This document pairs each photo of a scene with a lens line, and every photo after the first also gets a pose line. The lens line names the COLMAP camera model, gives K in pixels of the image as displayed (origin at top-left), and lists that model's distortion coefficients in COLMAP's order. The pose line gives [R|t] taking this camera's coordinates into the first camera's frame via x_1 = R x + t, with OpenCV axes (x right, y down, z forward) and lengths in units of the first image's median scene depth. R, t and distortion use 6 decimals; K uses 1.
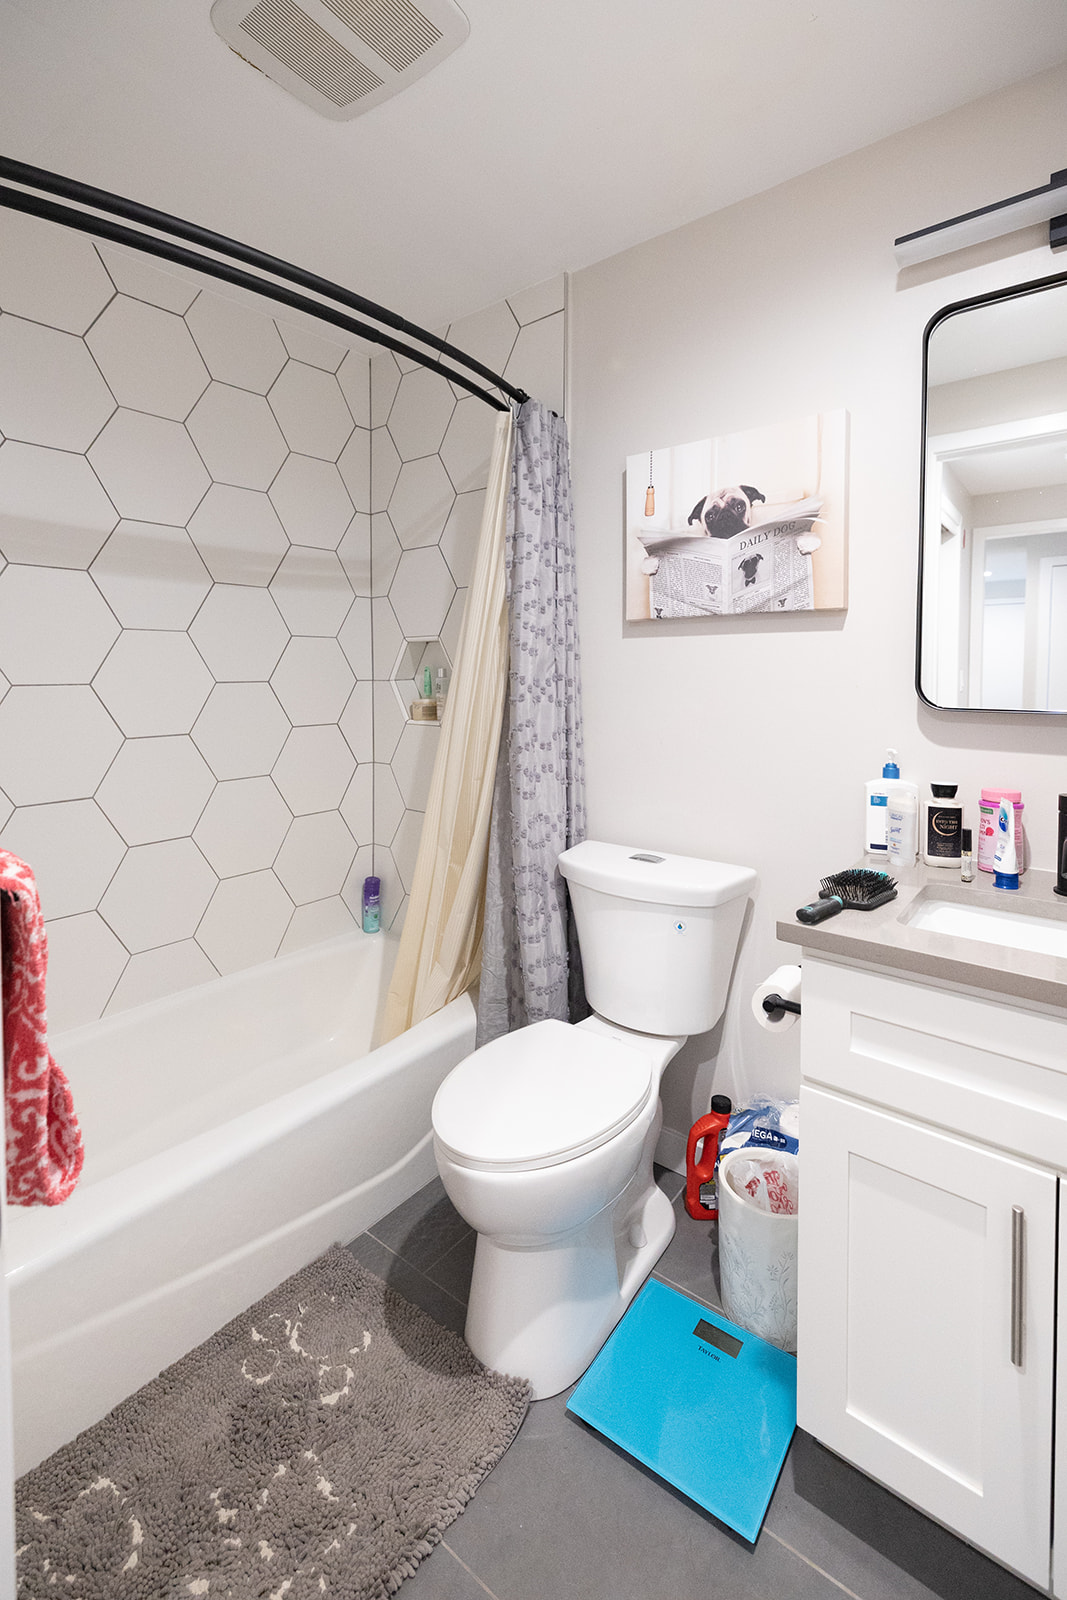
lens RADIAL K [[706.8, 0, 451.9], [0, 706.8, 702.5], [0, 0, 1]] dist [0.001193, 0.000250]
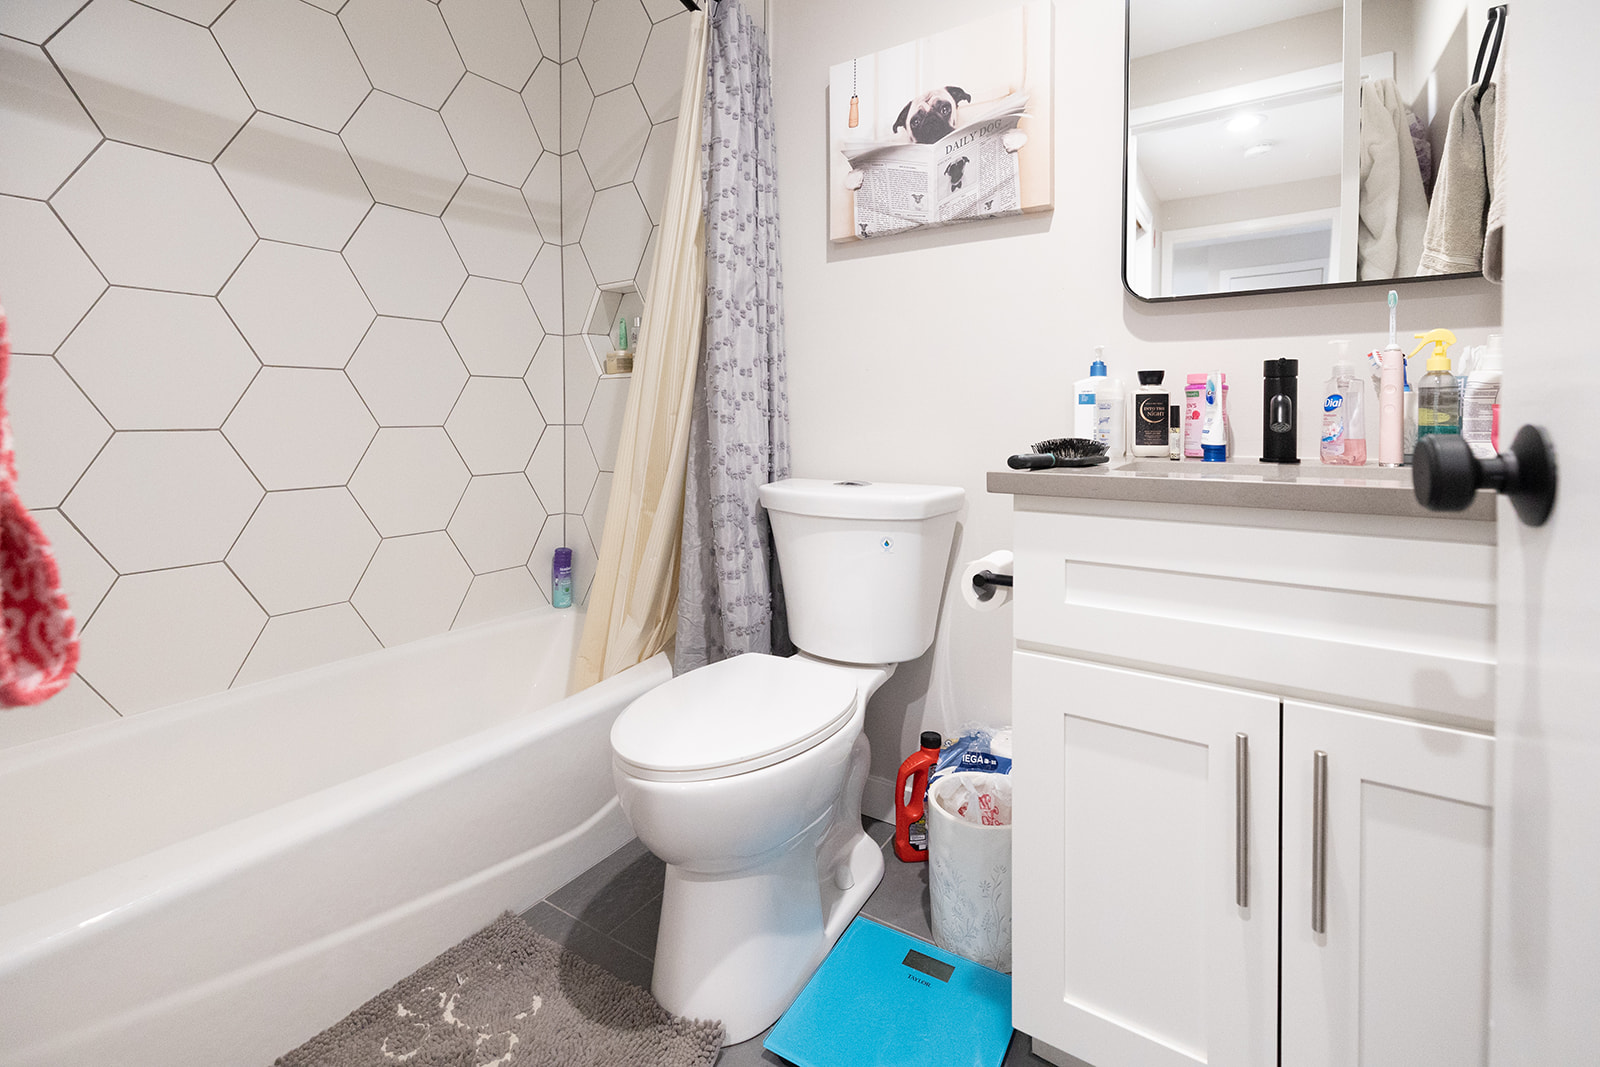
lens RADIAL K [[706.8, 0, 749.4], [0, 706.8, 454.3], [0, 0, 1]] dist [0.001193, 0.000250]
pose [[0.993612, -0.004320, 0.112771, 0.035955], [0.005200, 0.999958, -0.007507, 0.196096], [-0.112734, 0.008046, 0.993593, 0.088158]]
